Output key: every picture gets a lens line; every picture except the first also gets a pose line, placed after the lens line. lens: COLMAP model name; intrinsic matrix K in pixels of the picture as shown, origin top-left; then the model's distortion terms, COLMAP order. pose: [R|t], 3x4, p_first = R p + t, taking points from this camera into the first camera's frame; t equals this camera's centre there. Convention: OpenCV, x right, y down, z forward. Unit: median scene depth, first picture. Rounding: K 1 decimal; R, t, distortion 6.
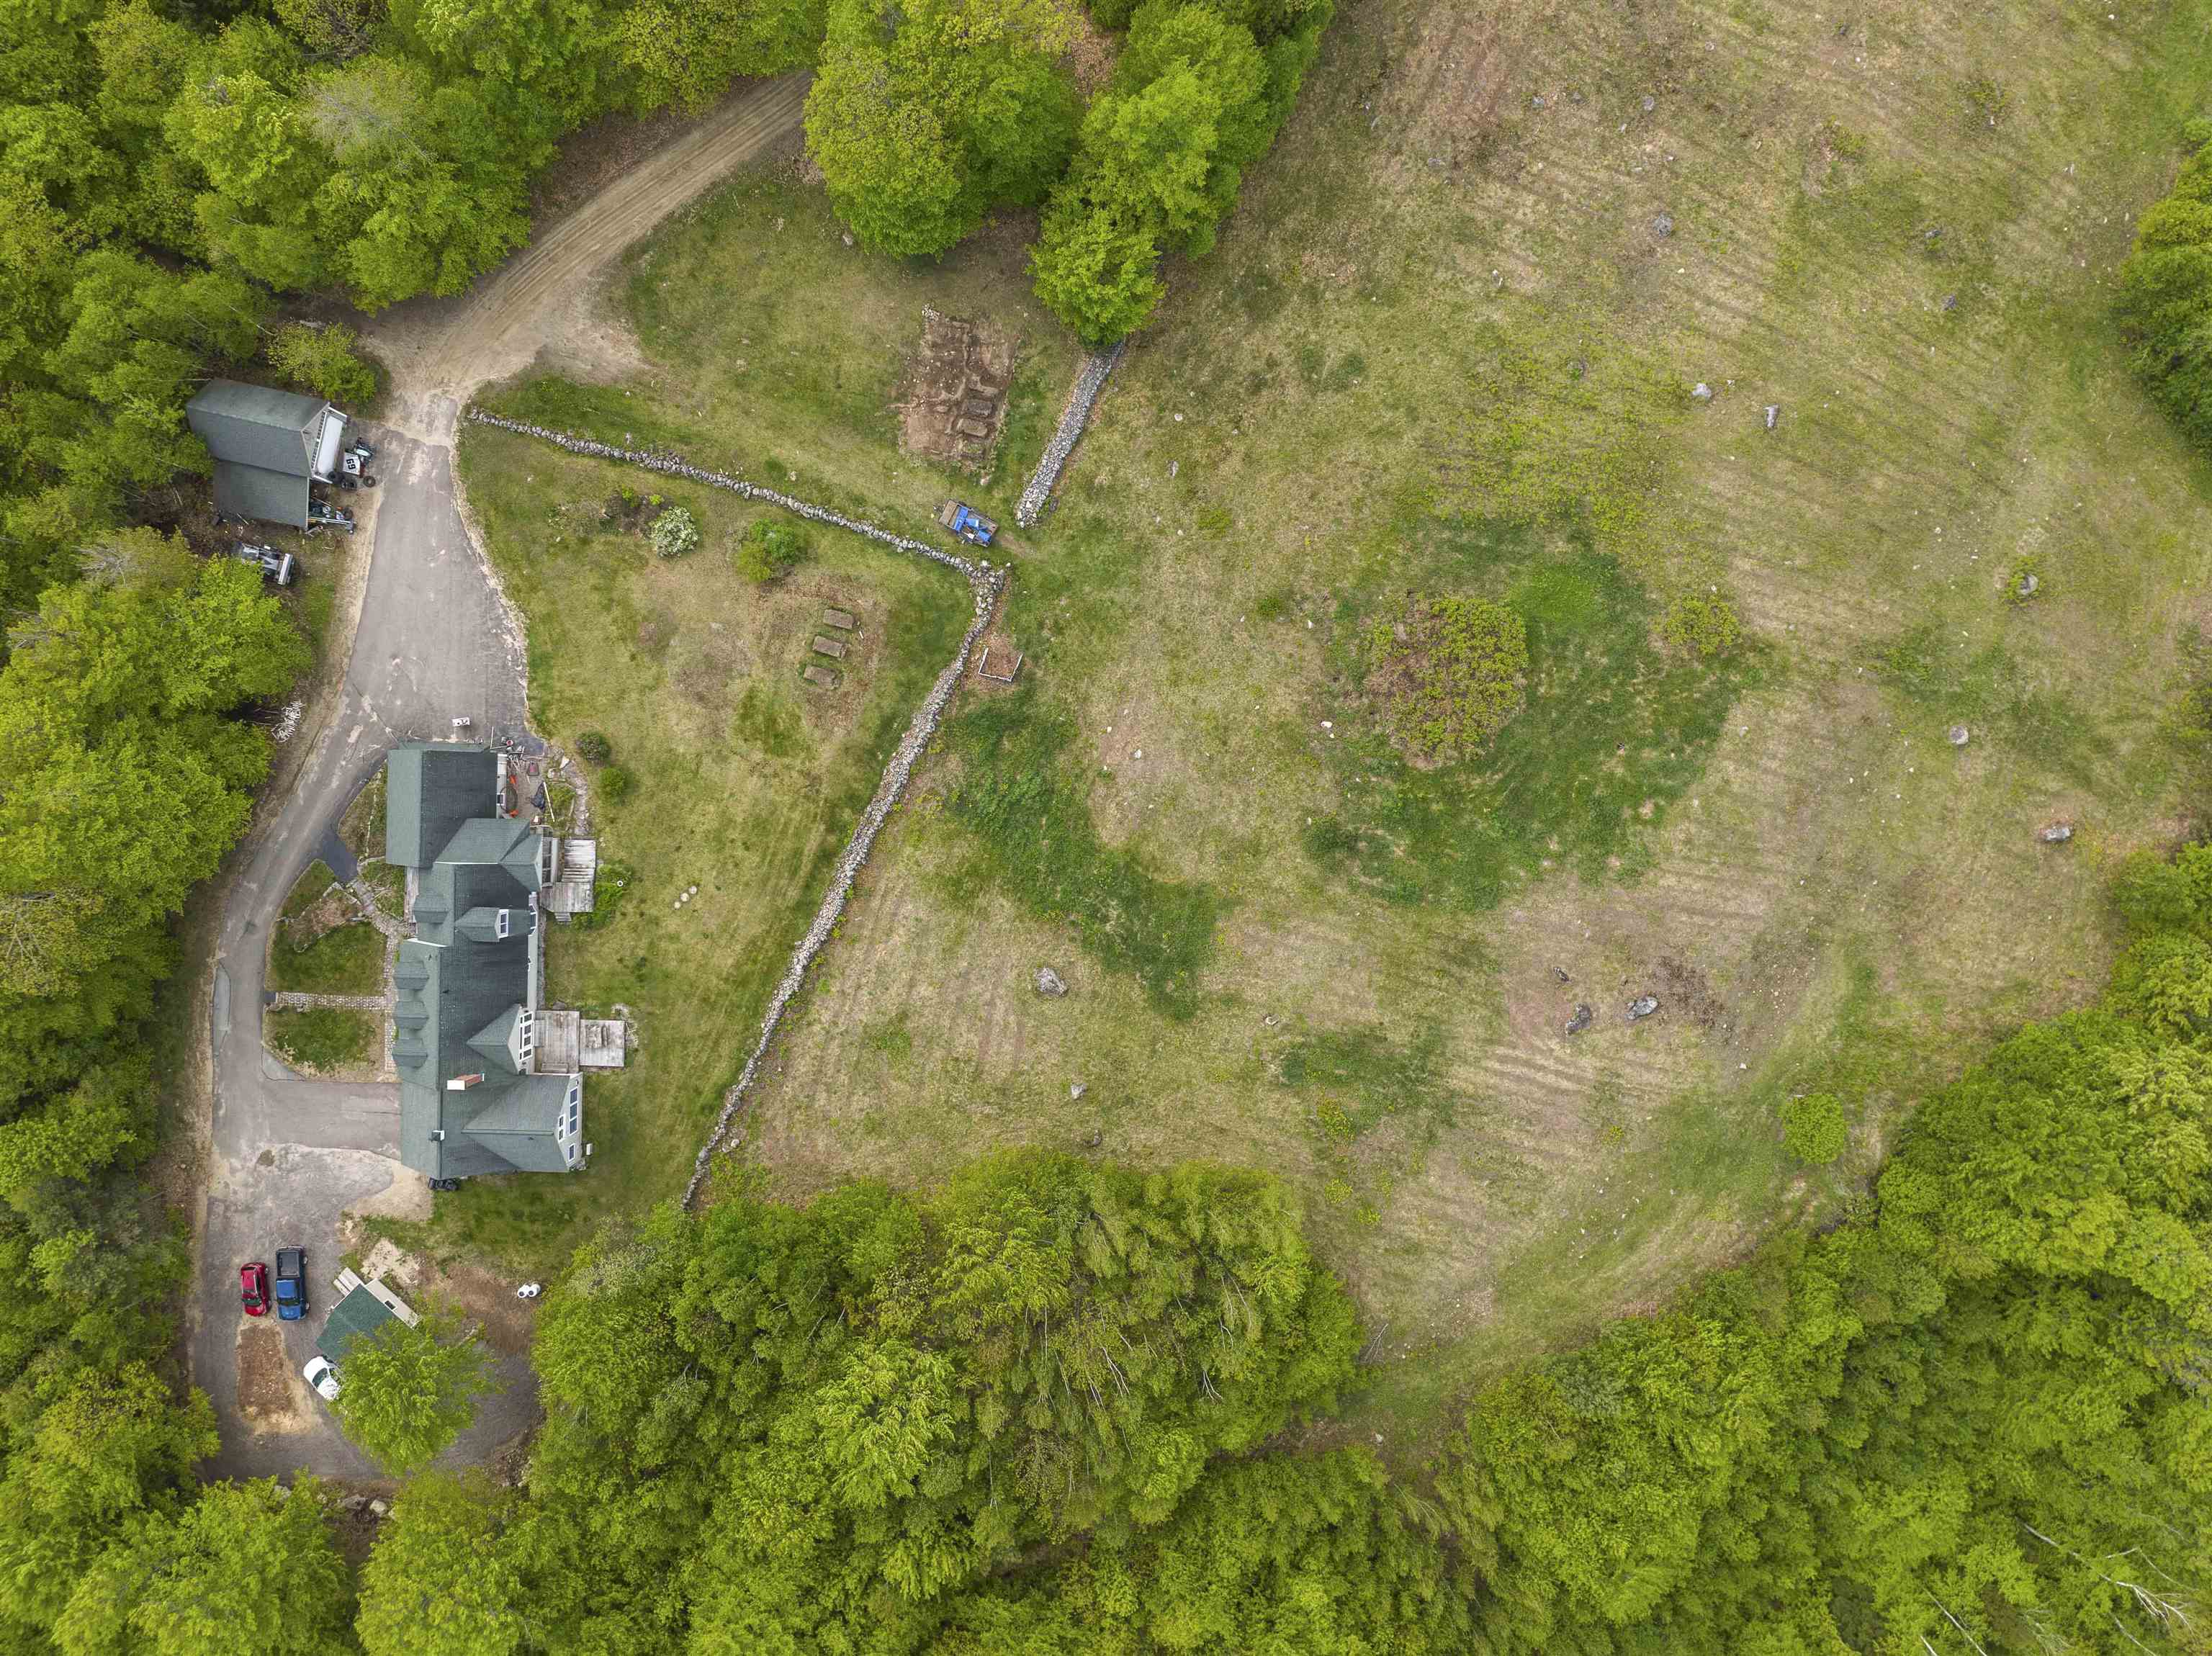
lens RADIAL K [[1549.1, 0, 1106.0], [0, 1549.1, 828.0], [0, 0, 1]] dist [-0.033439, 0.000479]
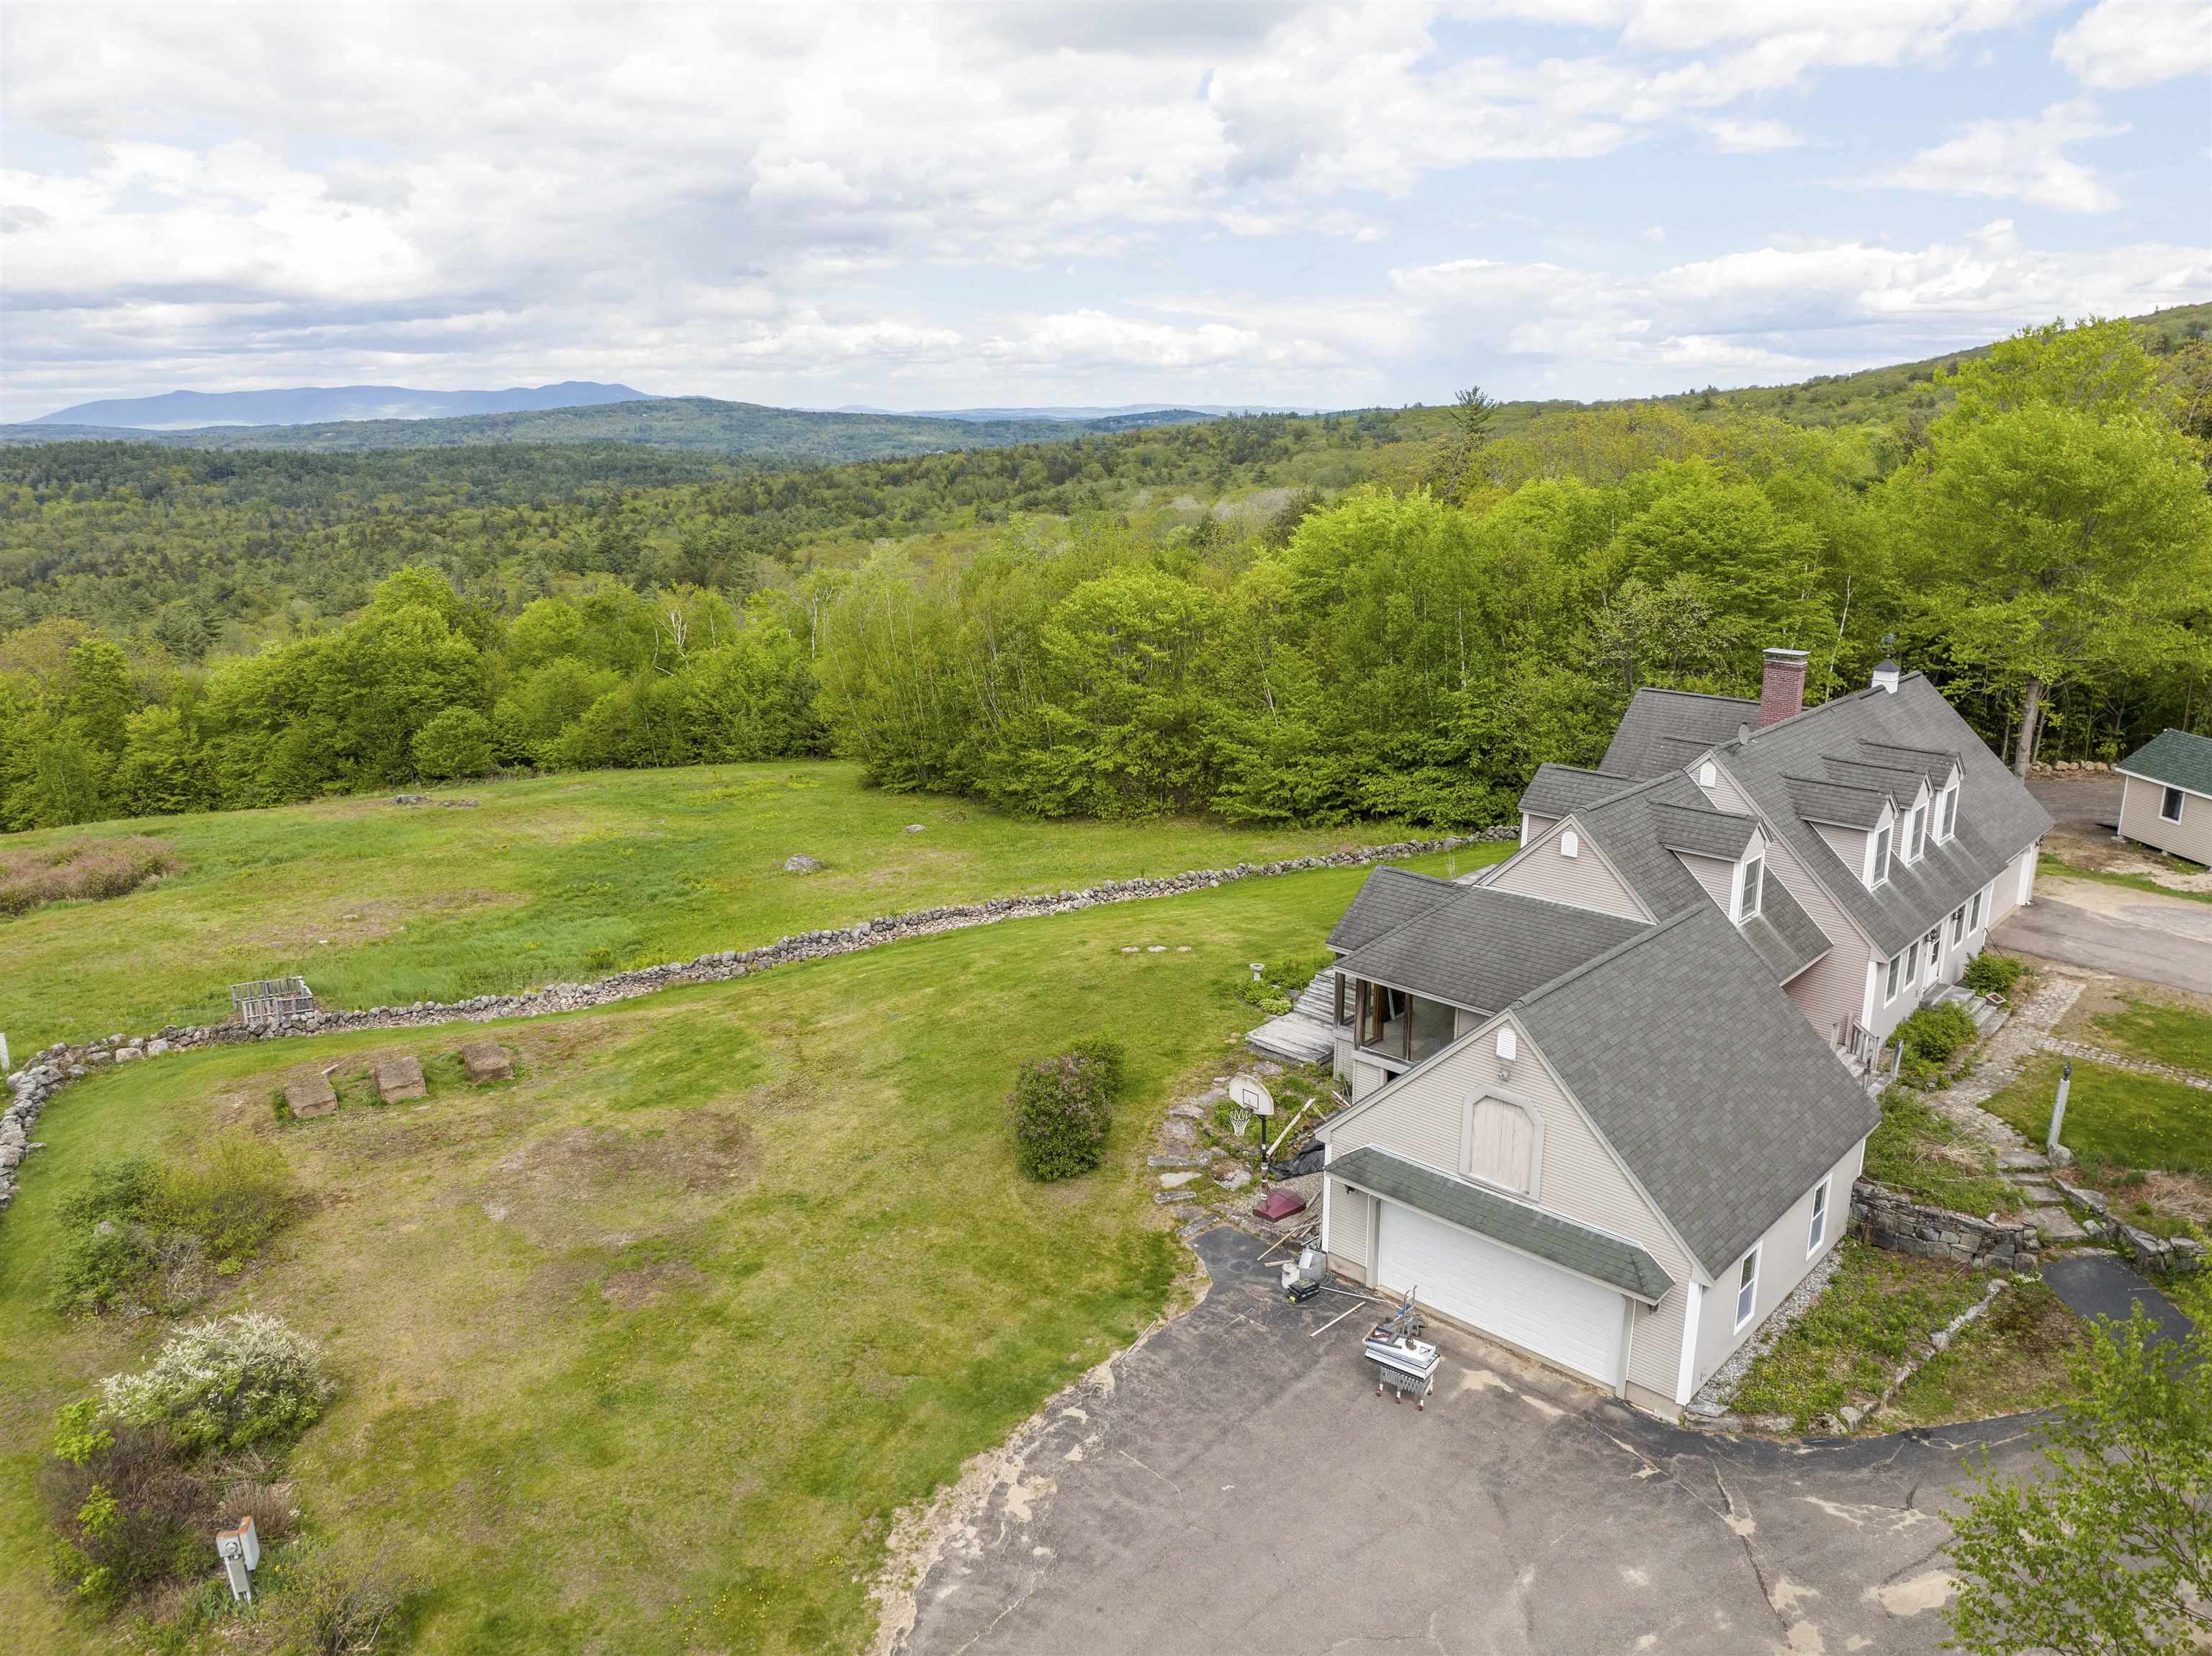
lens RADIAL K [[1549.1, 0, 1106.0], [0, 1549.1, 828.0], [0, 0, 1]] dist [-0.033439, 0.000479]
pose [[-0.740101, -0.168639, 0.651009, -0.516629], [0.672122, -0.217767, 0.707693, -0.244314], [0.022424, 0.961321, 0.274515, 0.842818]]
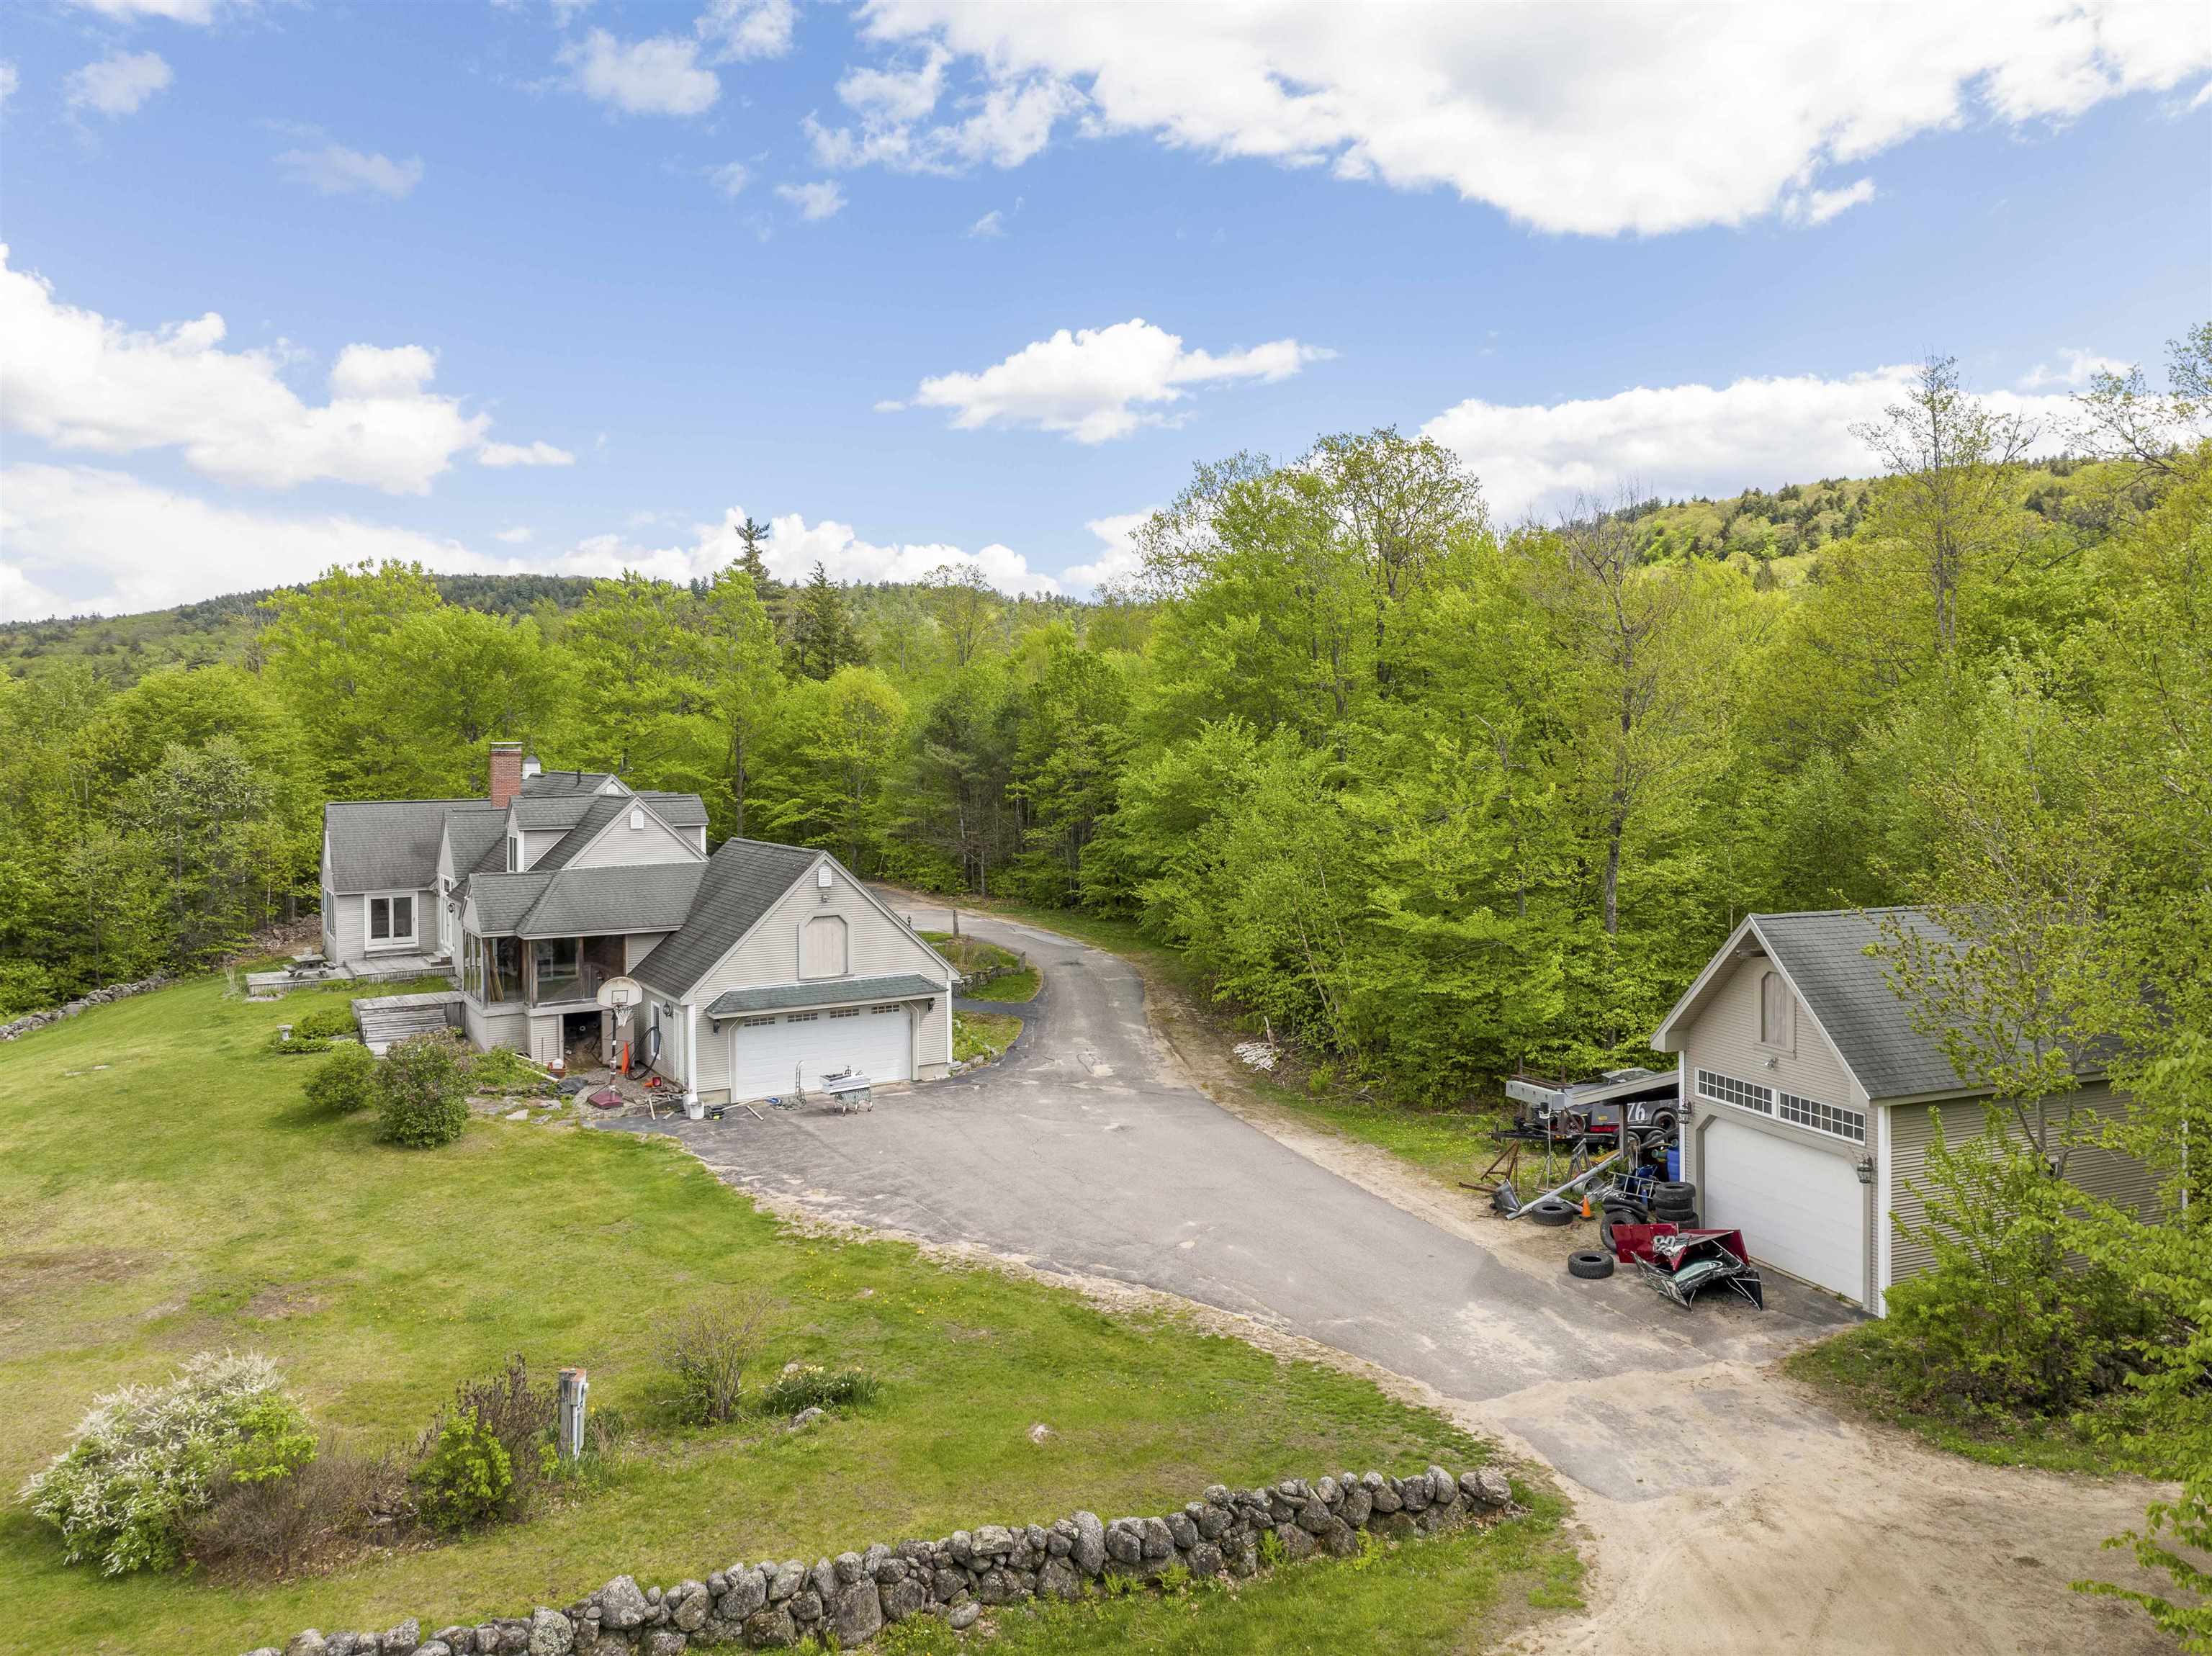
lens RADIAL K [[1549.1, 0, 1106.0], [0, 1549.1, 828.0], [0, 0, 1]] dist [-0.033439, 0.000479]
pose [[-0.846484, 0.036688, -0.531148, -0.278402], [-0.532412, -0.060973, 0.844287, -0.388396], [-0.001410, 0.997465, 0.071146, 0.901863]]
